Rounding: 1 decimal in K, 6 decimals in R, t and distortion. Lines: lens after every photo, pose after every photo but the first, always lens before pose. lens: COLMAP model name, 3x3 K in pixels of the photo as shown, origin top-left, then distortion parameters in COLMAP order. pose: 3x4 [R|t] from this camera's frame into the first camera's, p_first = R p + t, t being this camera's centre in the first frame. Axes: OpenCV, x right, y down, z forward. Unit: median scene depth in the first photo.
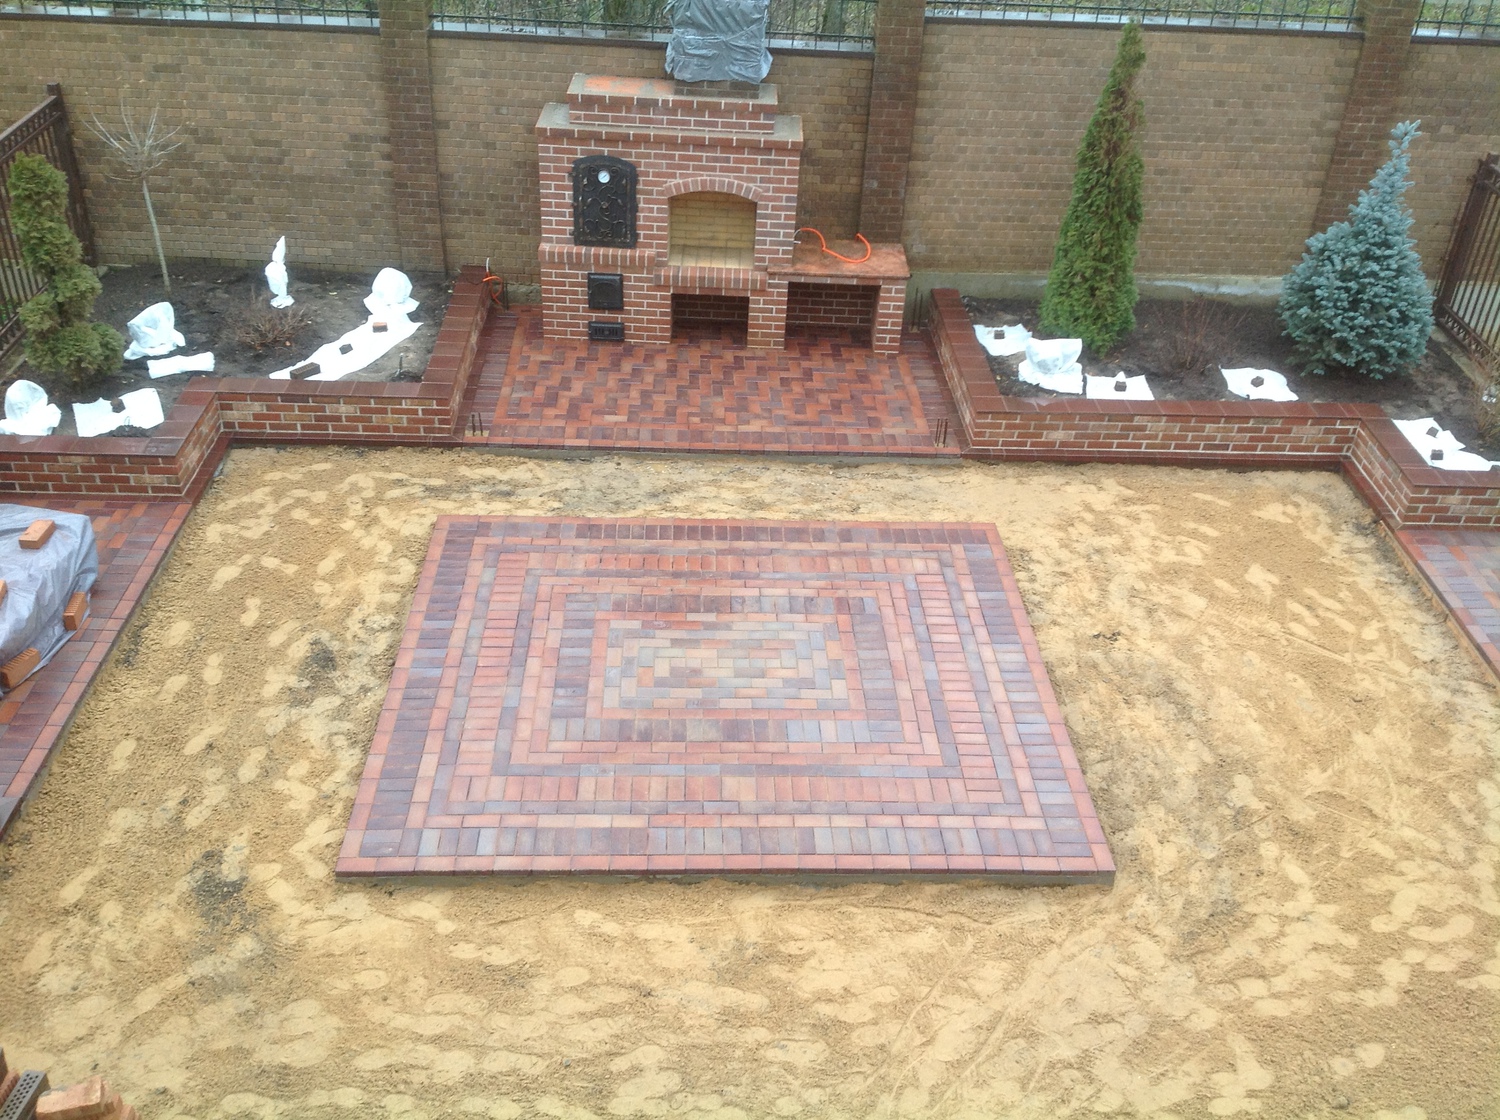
lens RADIAL K [[1427.3, 0, 753.9], [0, 1427.3, 564.7], [0, 0, 1]] dist [0.065106, 0.000000]
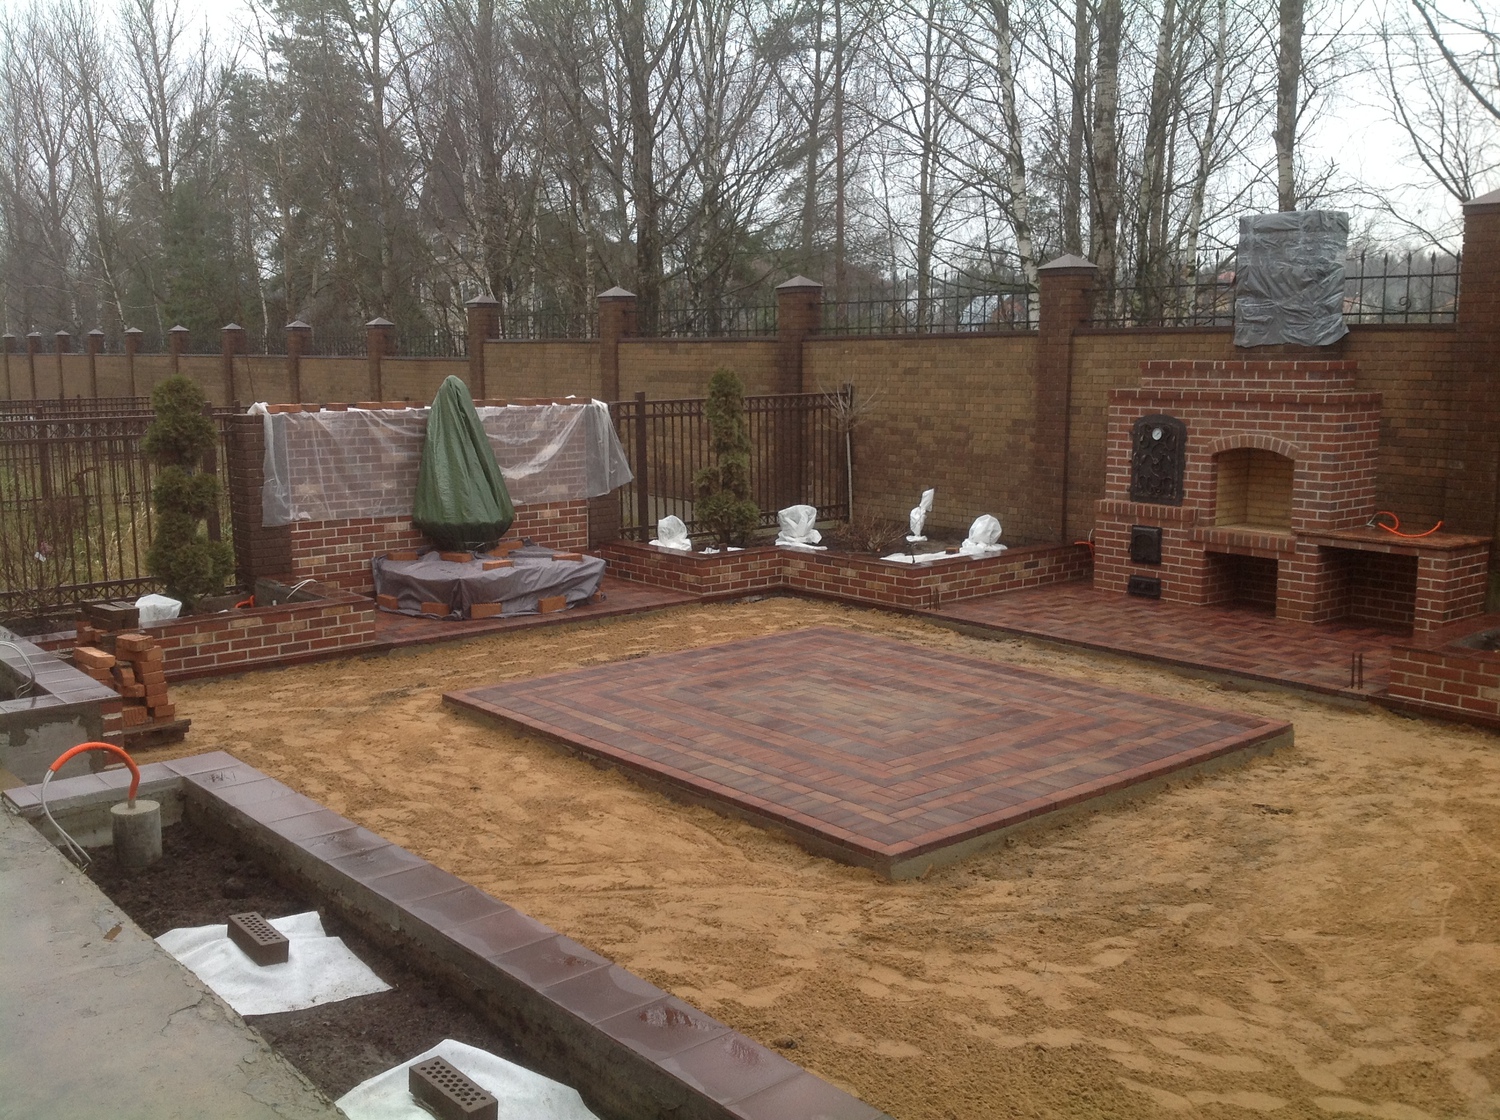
lens RADIAL K [[1427.3, 0, 737.9], [0, 1427.3, 551.6], [0, 0, 1]] dist [0.065106, 0.000000]
pose [[0.611440, 0.060694, -0.788960, 0.588913], [-0.408502, 0.878128, -0.249034, 0.208536], [0.677693, 0.474560, 0.561716, 0.263915]]
